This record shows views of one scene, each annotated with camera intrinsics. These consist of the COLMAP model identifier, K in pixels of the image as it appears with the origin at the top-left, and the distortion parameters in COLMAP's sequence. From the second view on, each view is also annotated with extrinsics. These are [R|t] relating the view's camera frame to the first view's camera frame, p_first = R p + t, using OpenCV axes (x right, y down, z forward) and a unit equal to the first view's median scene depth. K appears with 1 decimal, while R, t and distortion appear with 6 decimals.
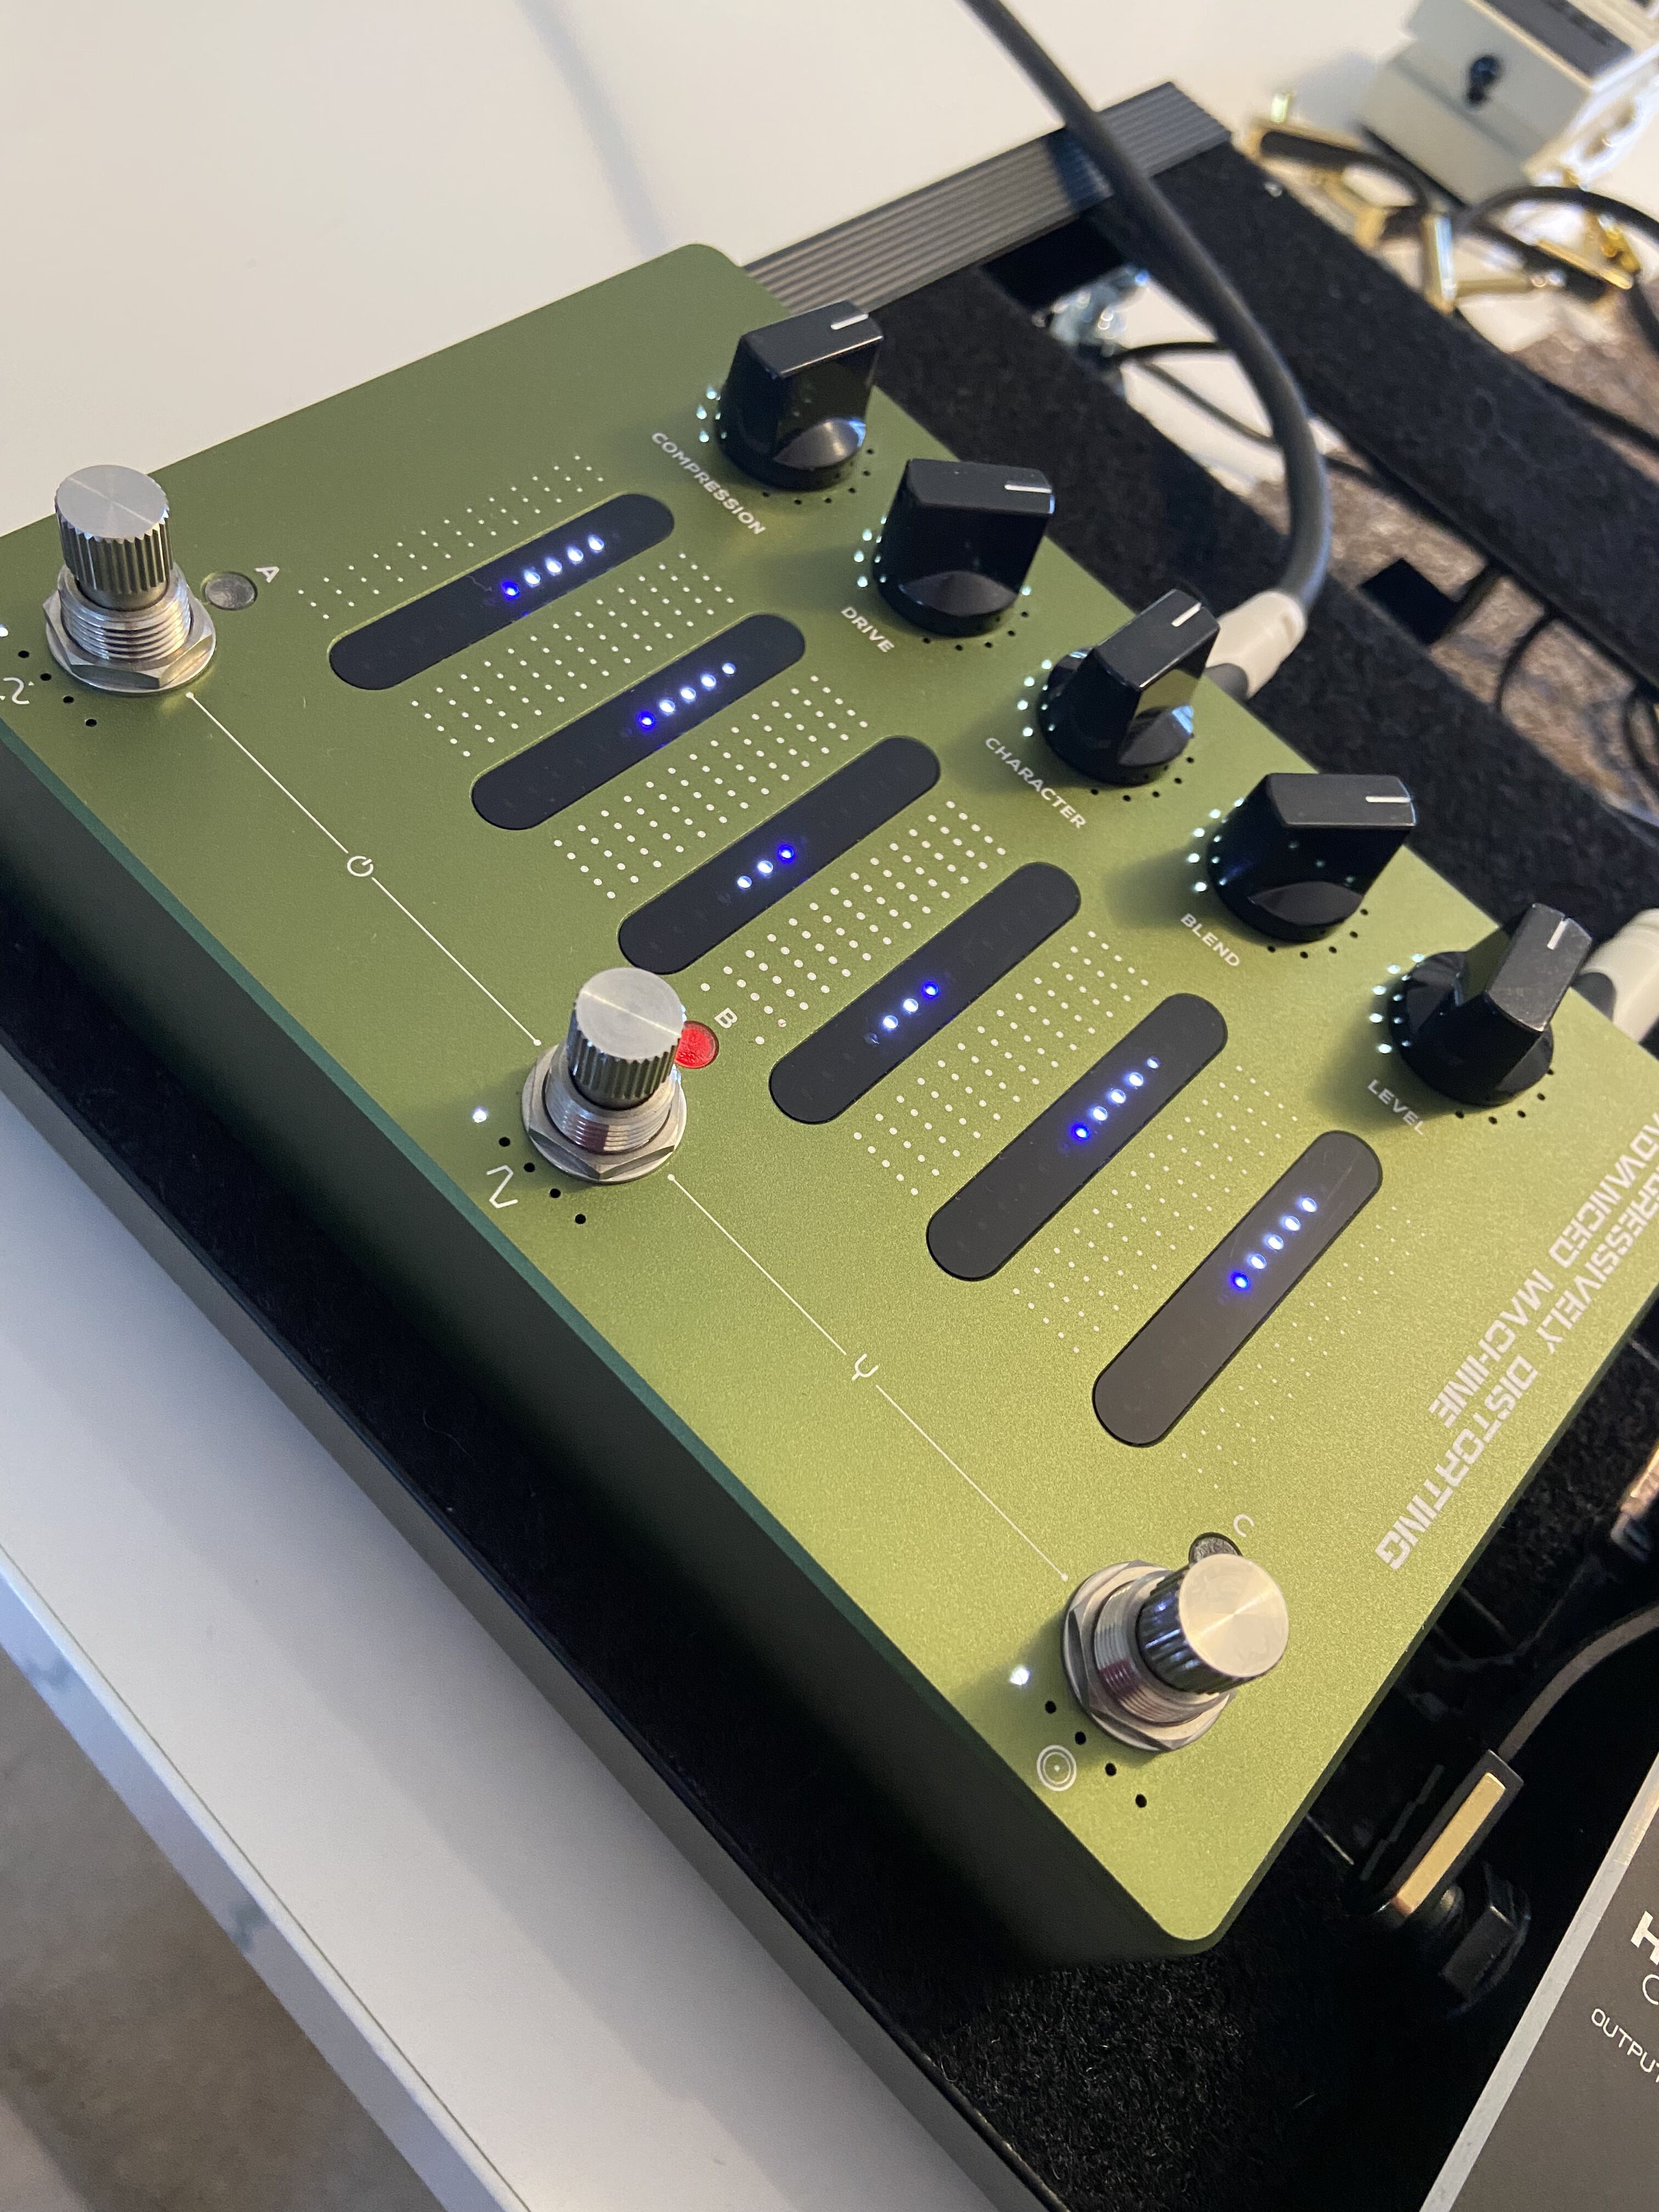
lens RADIAL K [[1579.9, 0, 865.0], [0, 1579.9, 1101.2], [0, 0, 1]] dist [0.113754, -0.169093]
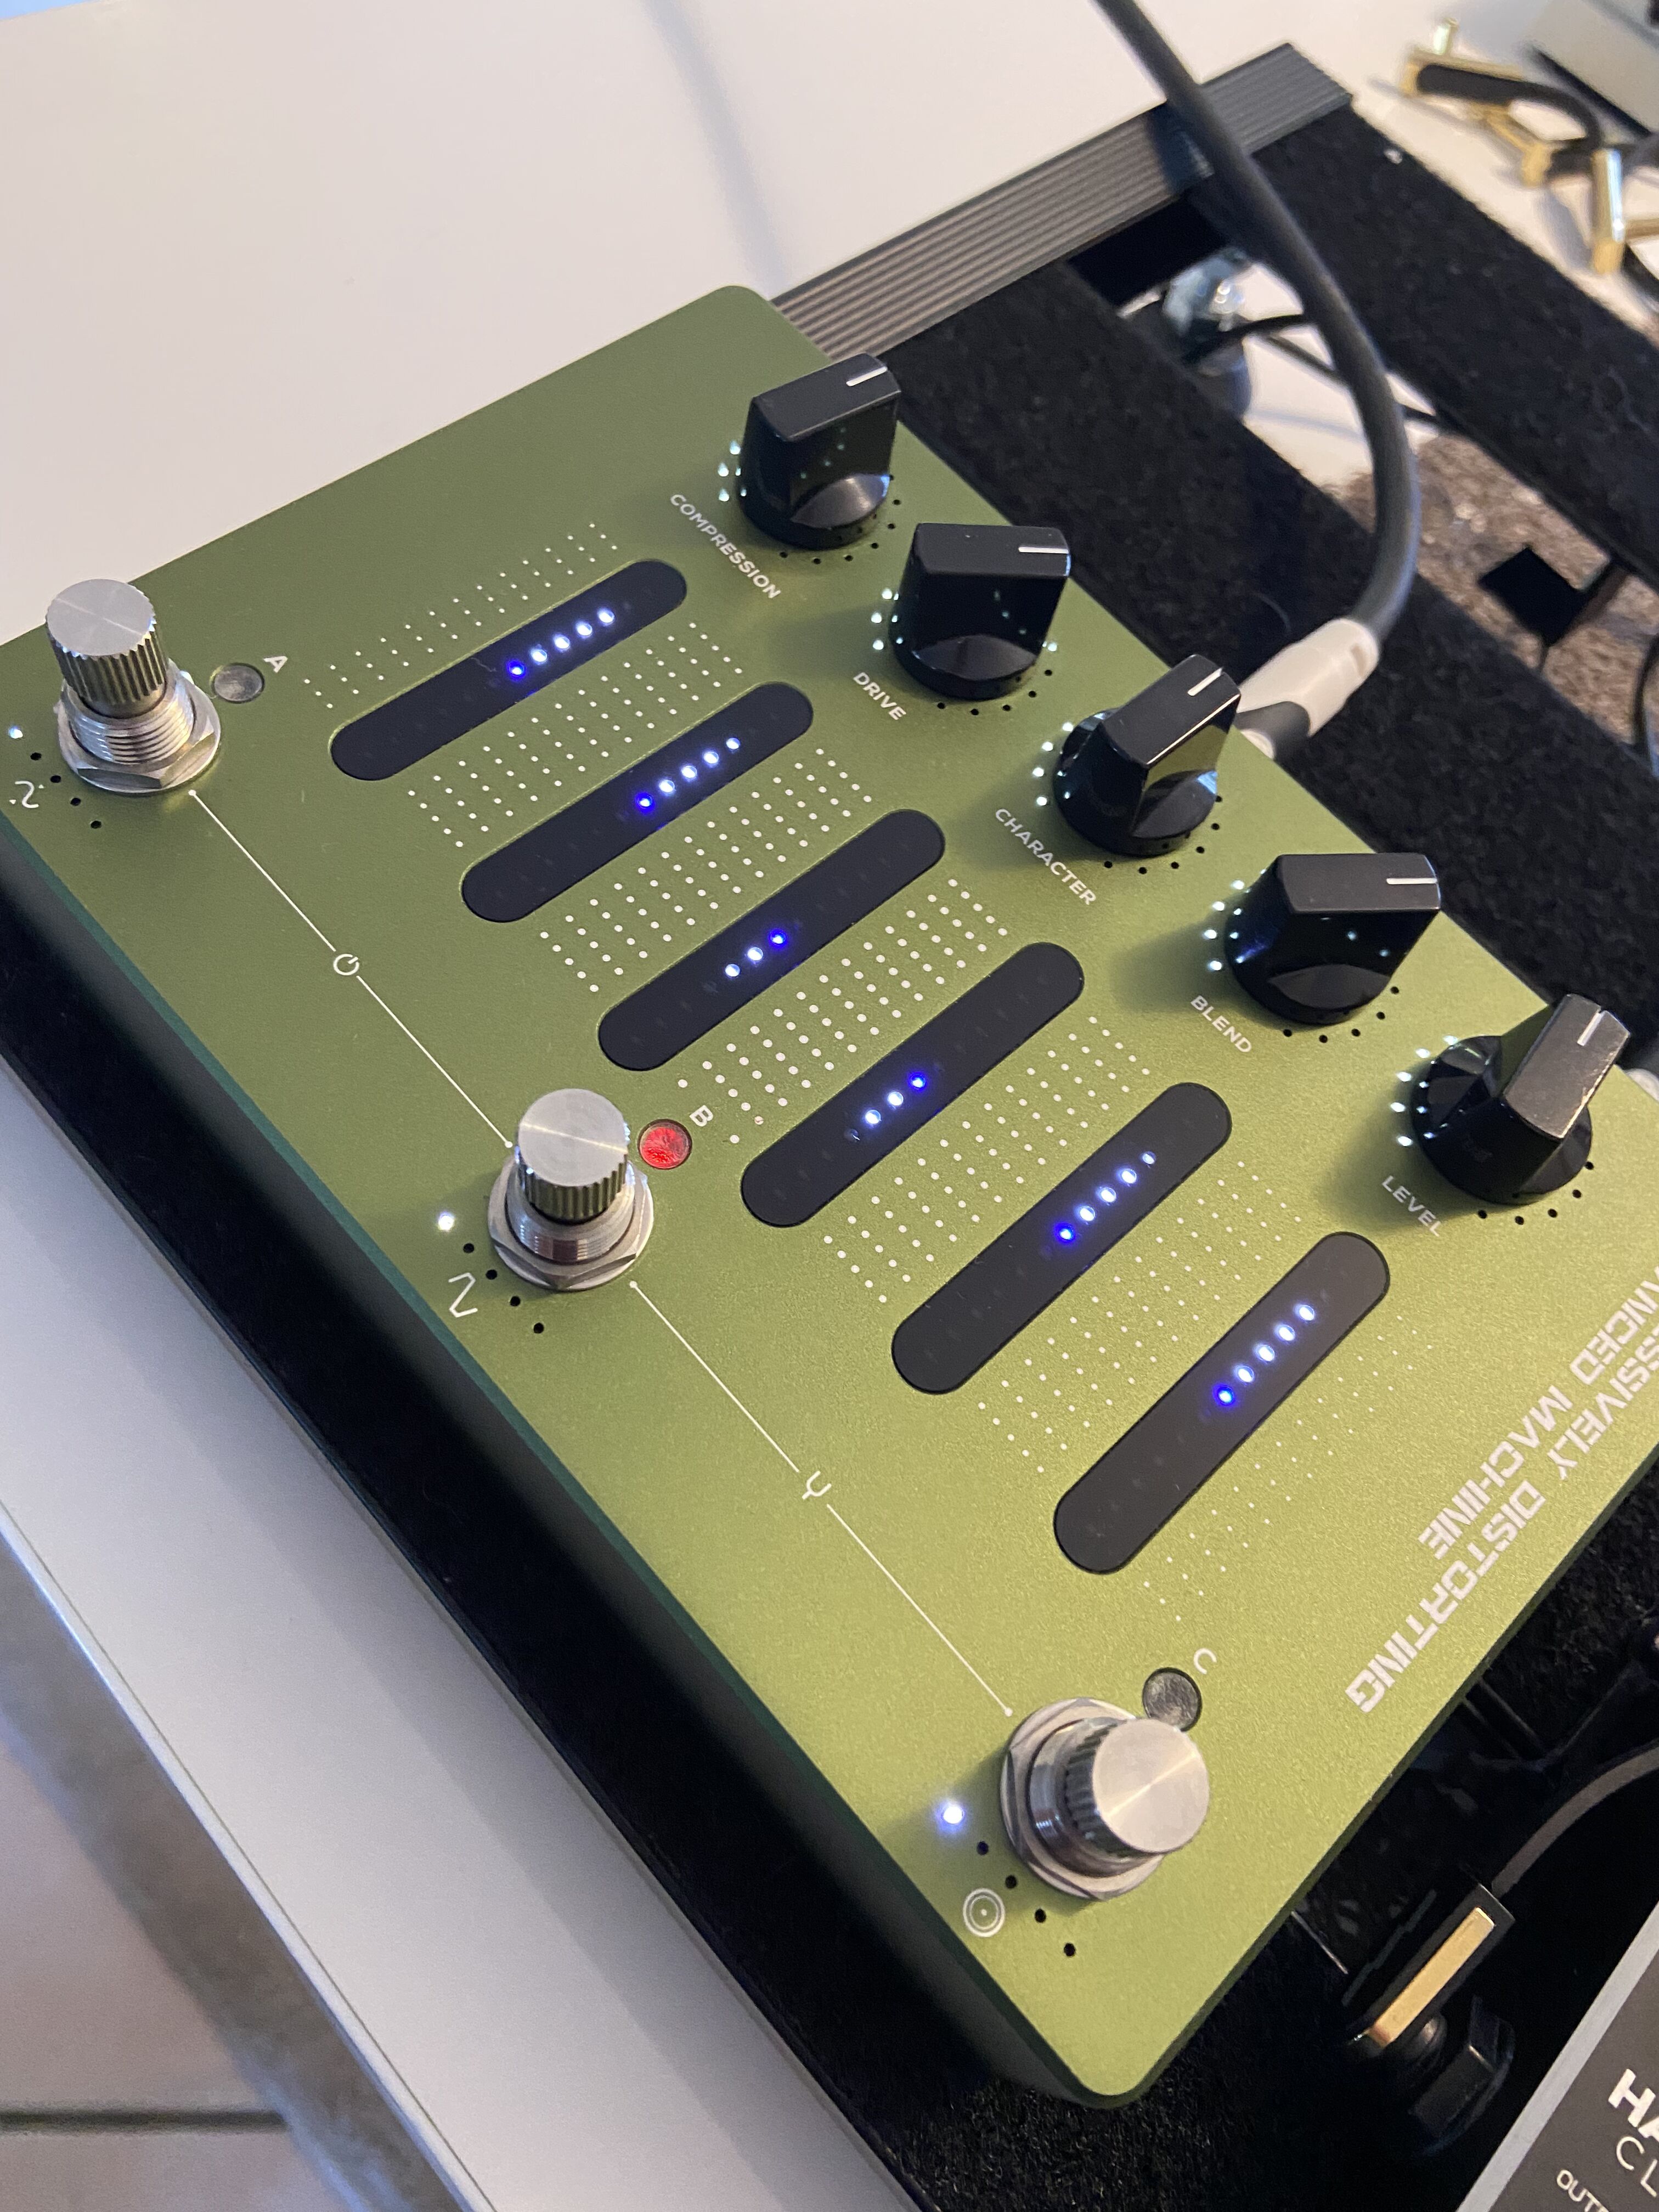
lens RADIAL K [[1579.9, 0, 865.0], [0, 1579.9, 1101.2], [0, 0, 1]] dist [0.113754, -0.169093]
pose [[0.993877, 0.015560, -0.109391, 0.111492], [-0.011175, 0.999113, 0.040588, -0.093552], [0.109926, -0.039117, 0.993170, 0.019487]]
